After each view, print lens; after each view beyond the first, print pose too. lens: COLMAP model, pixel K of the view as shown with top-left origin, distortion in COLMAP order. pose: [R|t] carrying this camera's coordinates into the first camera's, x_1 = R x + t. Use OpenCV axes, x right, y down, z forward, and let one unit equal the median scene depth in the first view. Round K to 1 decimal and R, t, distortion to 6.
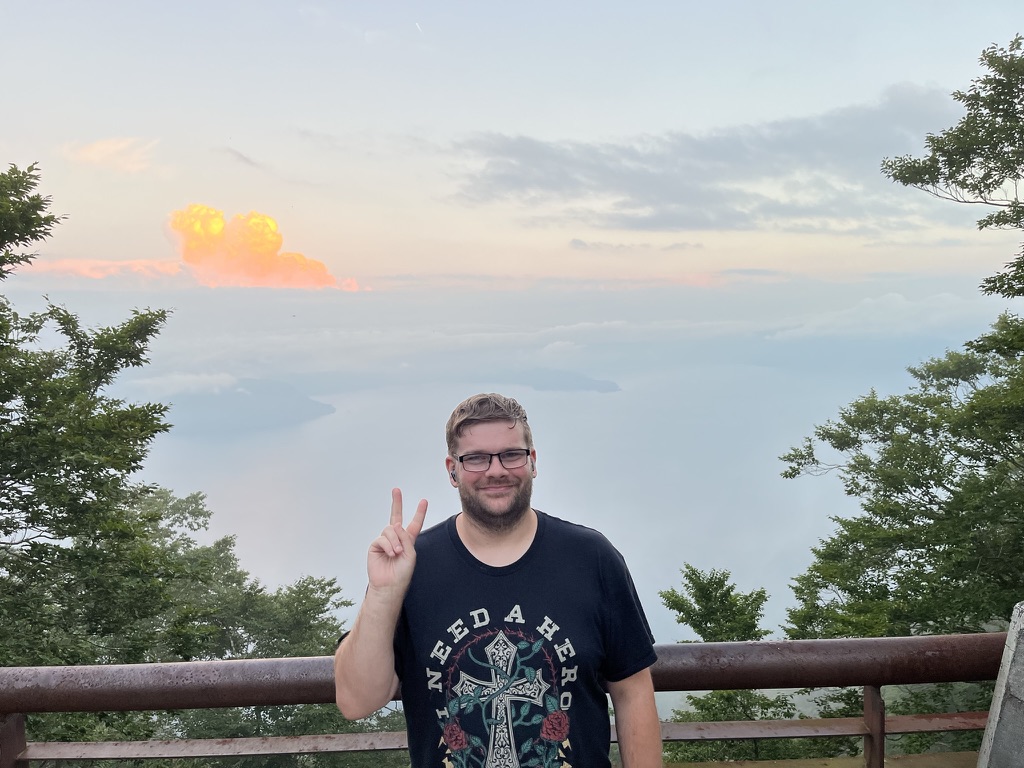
lens RADIAL K [[855.4, 0, 504.8], [0, 855.4, 385.8], [0, 0, 1]] dist [0.073165, -0.069370]
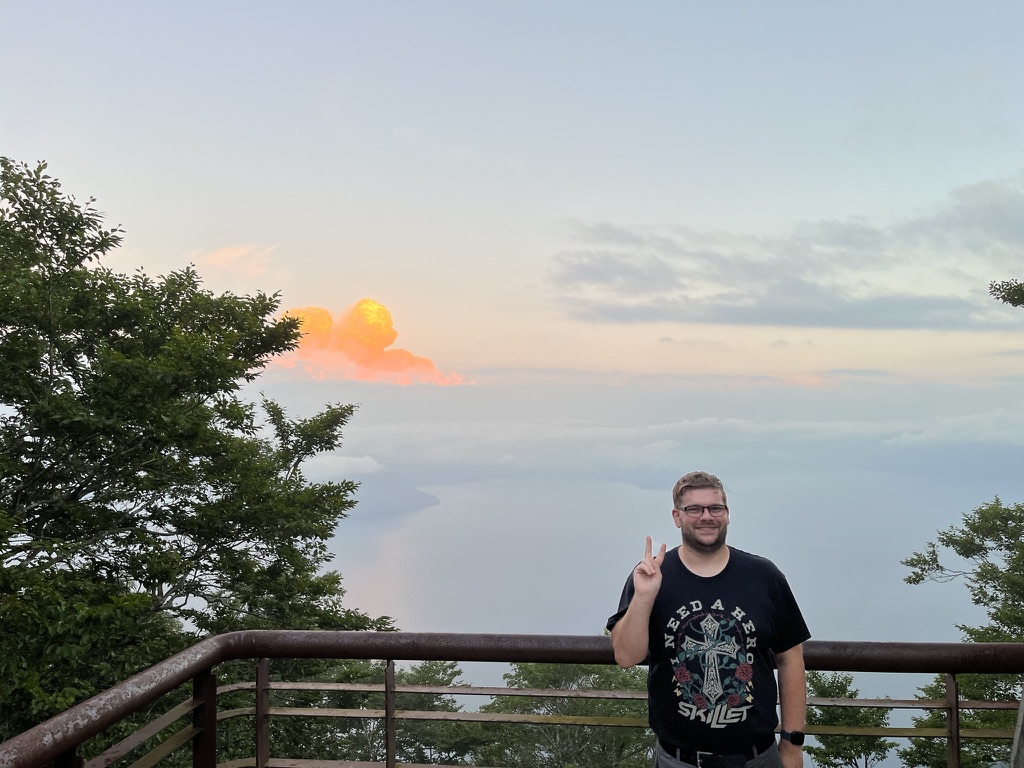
lens RADIAL K [[855.4, 0, 509.0], [0, 855.4, 379.8], [0, 0, 1]] dist [0.073165, -0.069370]
pose [[0.992759, 0.018816, -0.118637, -0.058248], [-0.032572, 0.992819, -0.115105, 0.010831], [0.115620, 0.118136, 0.986243, -0.220296]]
